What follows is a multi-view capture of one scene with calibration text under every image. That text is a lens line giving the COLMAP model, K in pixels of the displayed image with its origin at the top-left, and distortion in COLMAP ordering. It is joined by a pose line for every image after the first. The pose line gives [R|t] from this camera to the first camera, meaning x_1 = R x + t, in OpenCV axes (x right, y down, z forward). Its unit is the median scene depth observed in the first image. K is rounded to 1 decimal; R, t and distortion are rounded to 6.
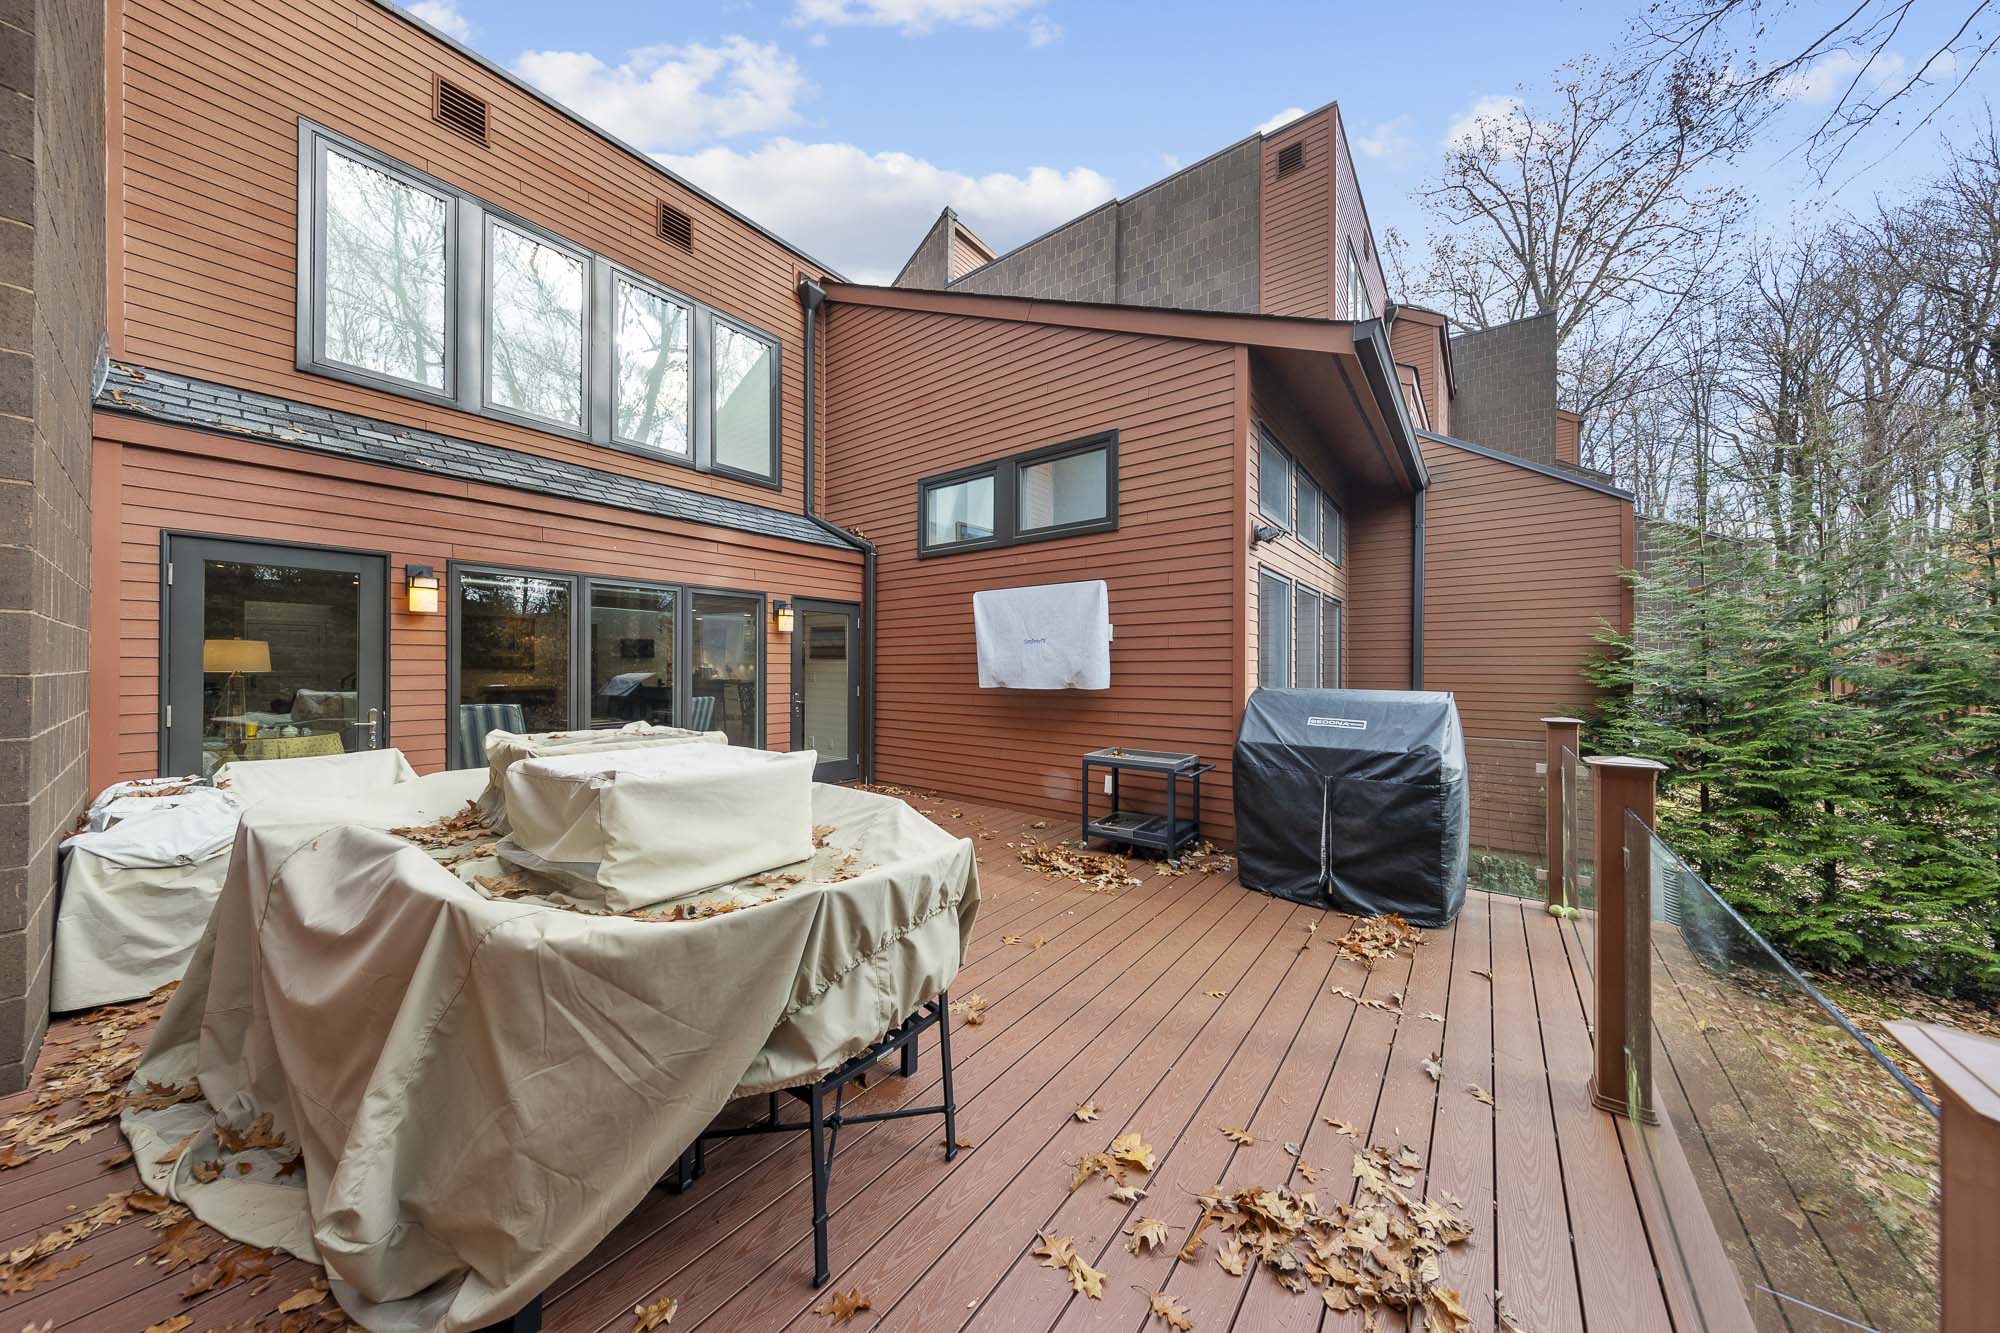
lens RADIAL K [[630.6, 0, 995.5], [0, 630.6, 666.4], [0, 0, 1]] dist [-0.000119, -0.000193]
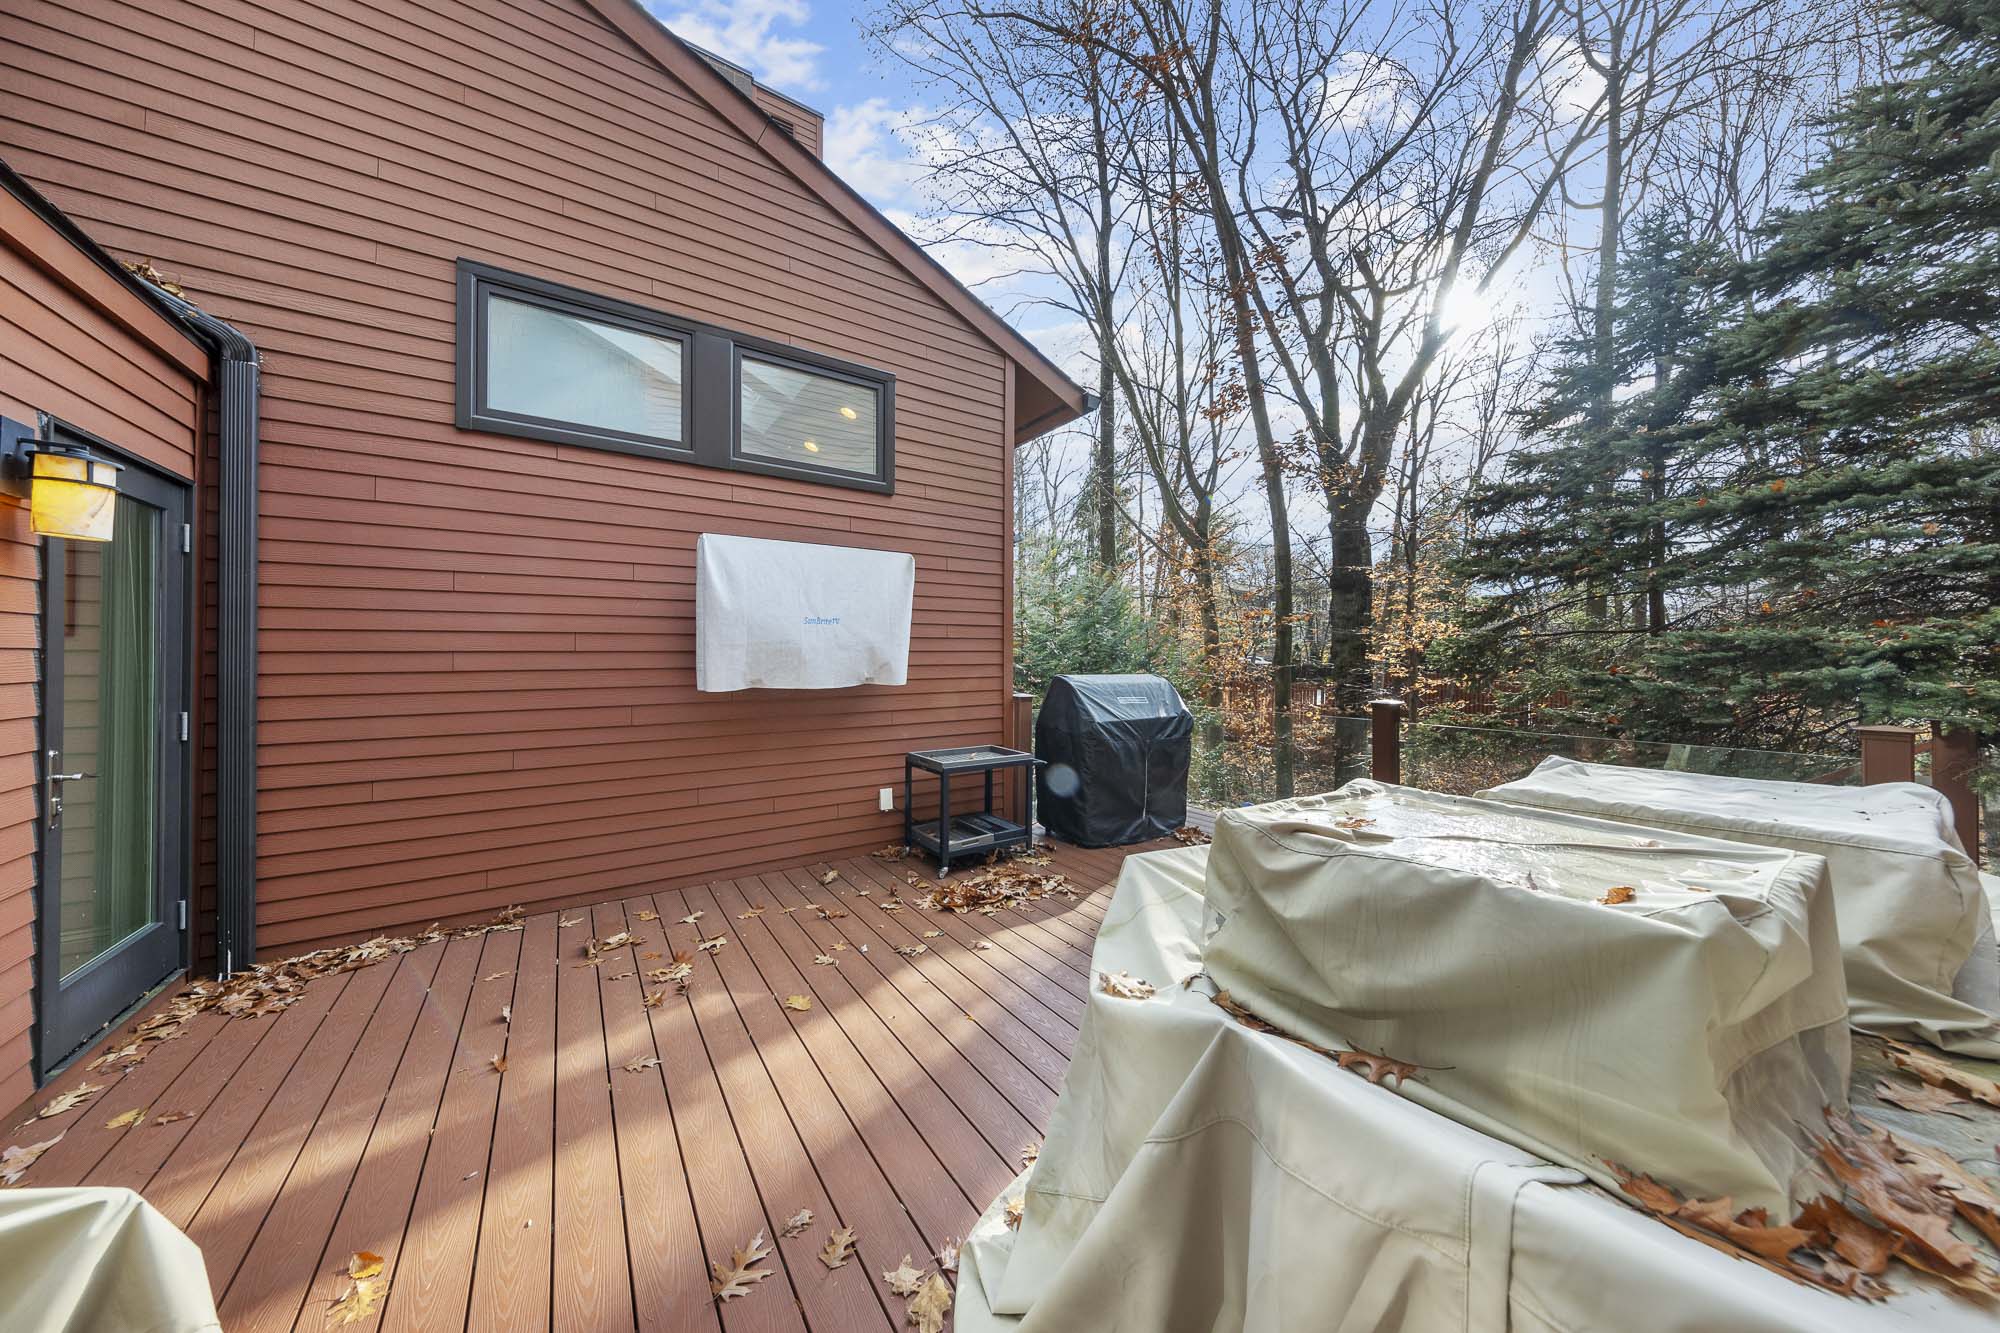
lens RADIAL K [[634.3, 0, 998.7], [0, 634.3, 654.1], [0, 0, 1]] dist [0.001183, 0.000011]
pose [[0.312192, 0.001302, 0.950018, -0.666660], [-0.004957, 0.999988, 0.000258, -0.004818], [-0.950006, -0.004790, 0.312195, 0.701556]]
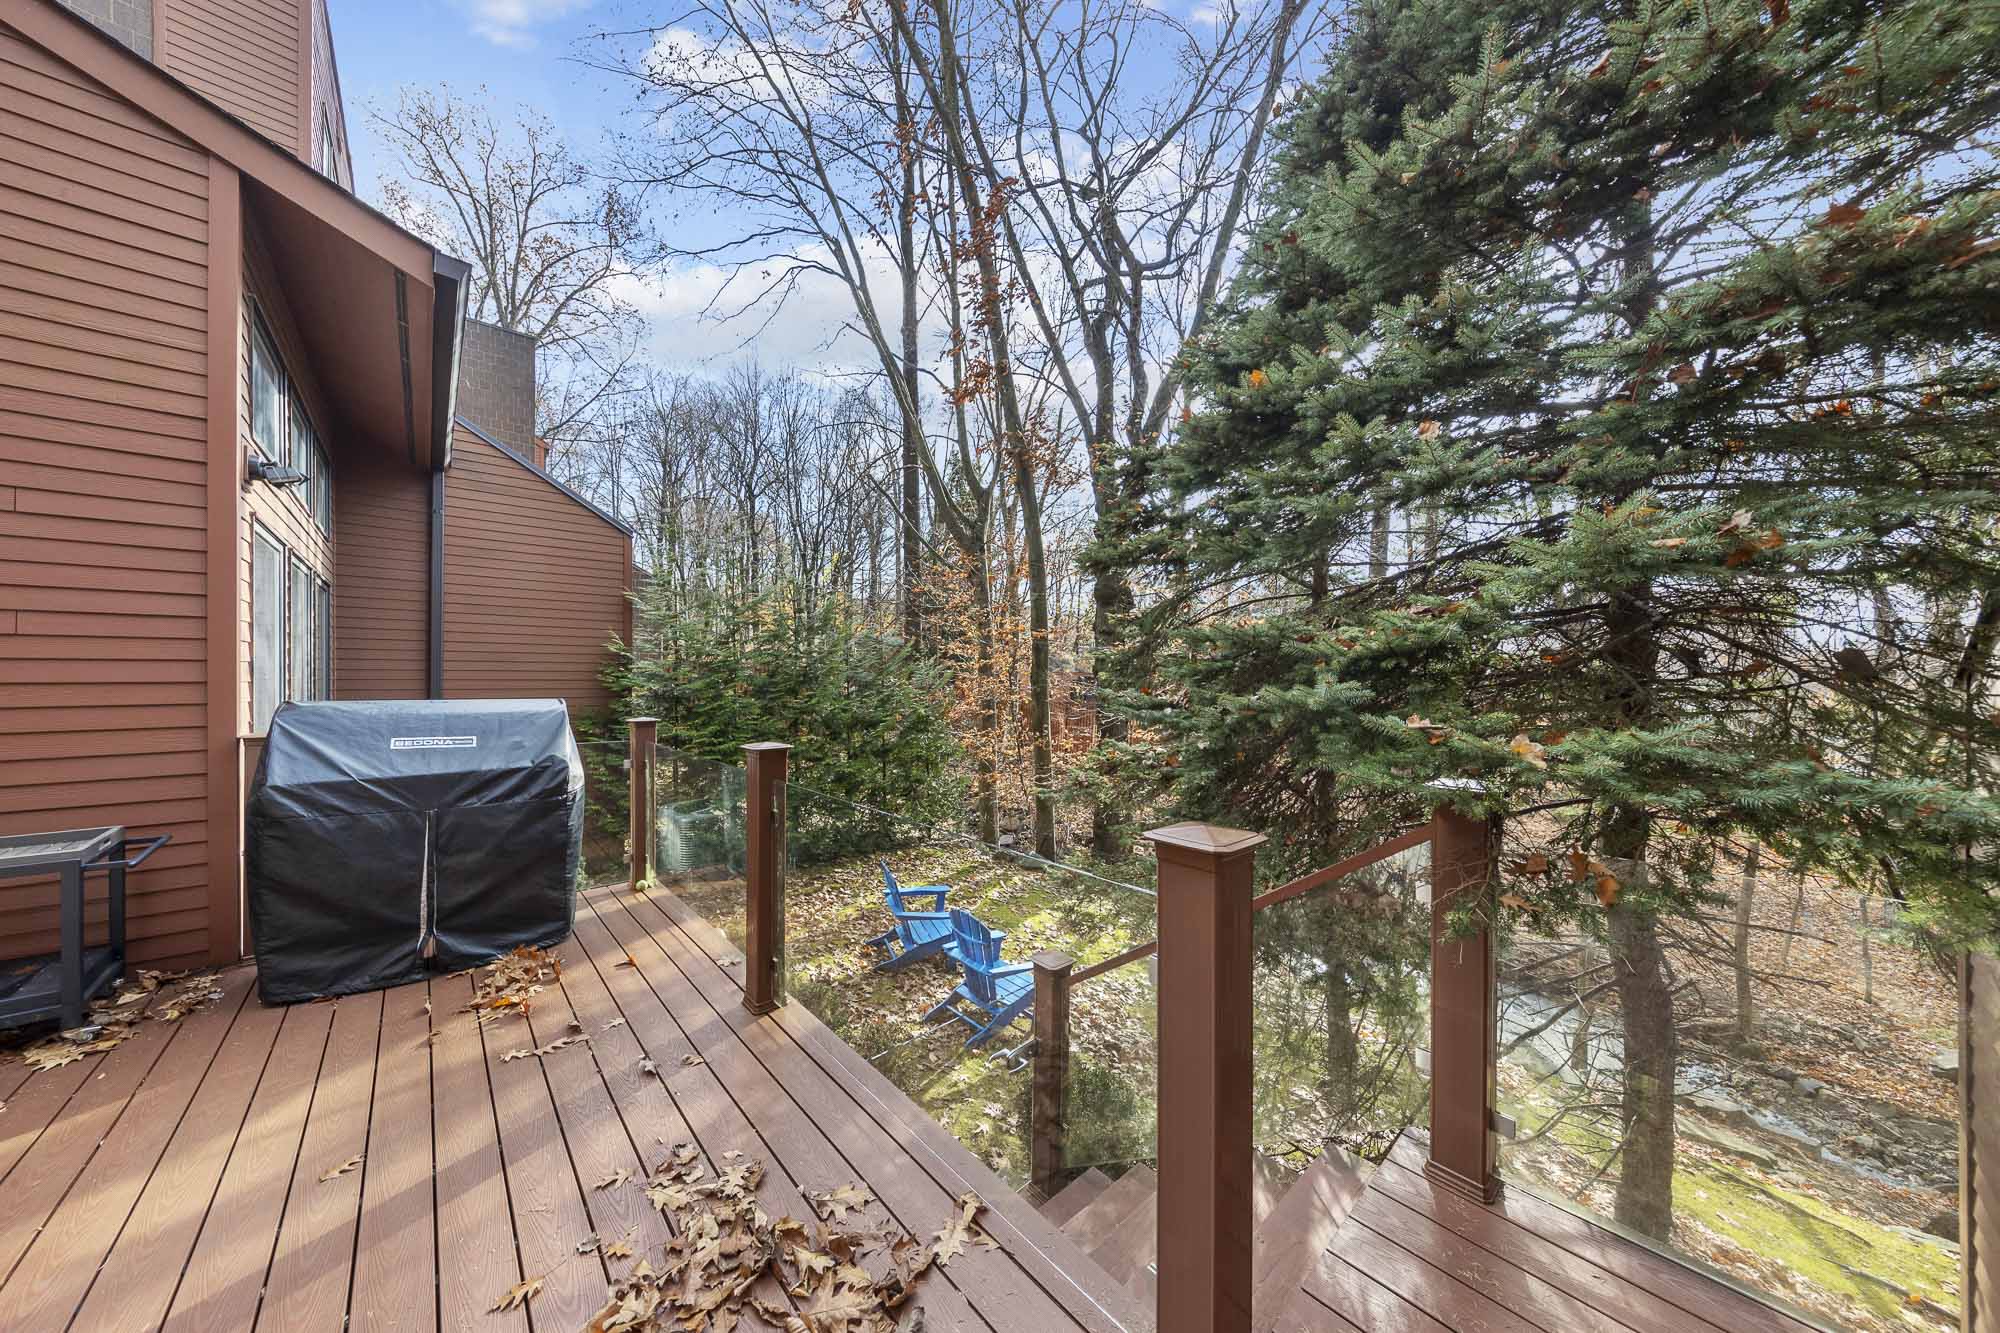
lens RADIAL K [[640.4, 0, 989.7], [0, 640.4, 679.4], [0, 0, 1]] dist [-0.000933, -0.000069]
pose [[0.181722, -0.007243, 0.983323, -0.108032], [-0.005565, 0.999949, 0.008393, -0.000993], [-0.983334, -0.006997, 0.181673, 0.130196]]
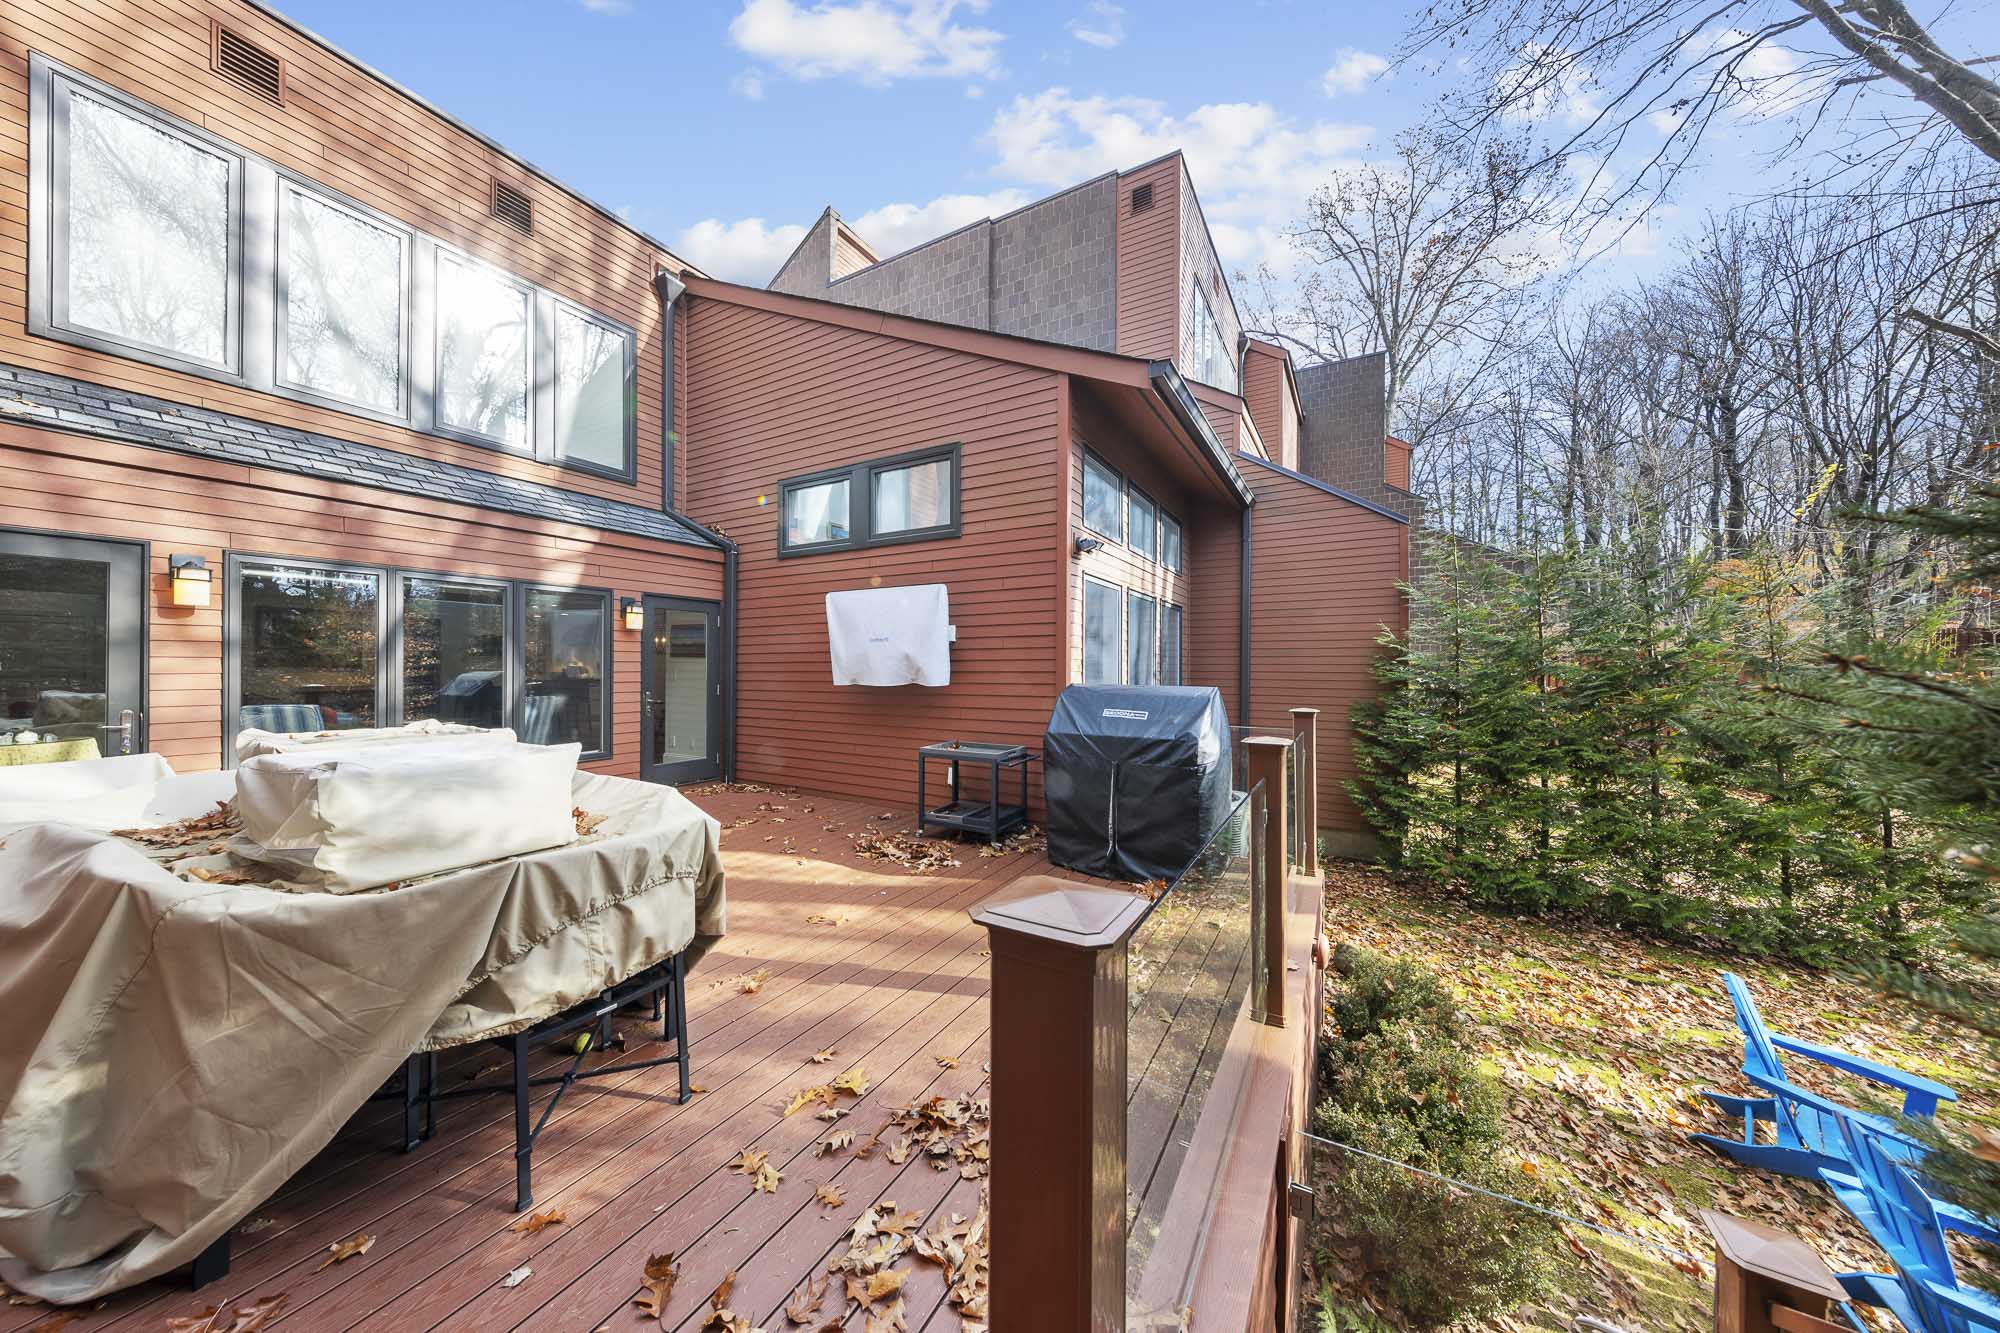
lens RADIAL K [[631.5, 0, 997.6], [0, 631.5, 664.0], [0, 0, 1]] dist [-0.000336, -0.000232]
pose [[0.990465, 0.001295, 0.137759, 0.129669], [-0.001146, 0.999999, -0.001164, -0.000169], [-0.137760, 0.000996, 0.990465, -0.076704]]
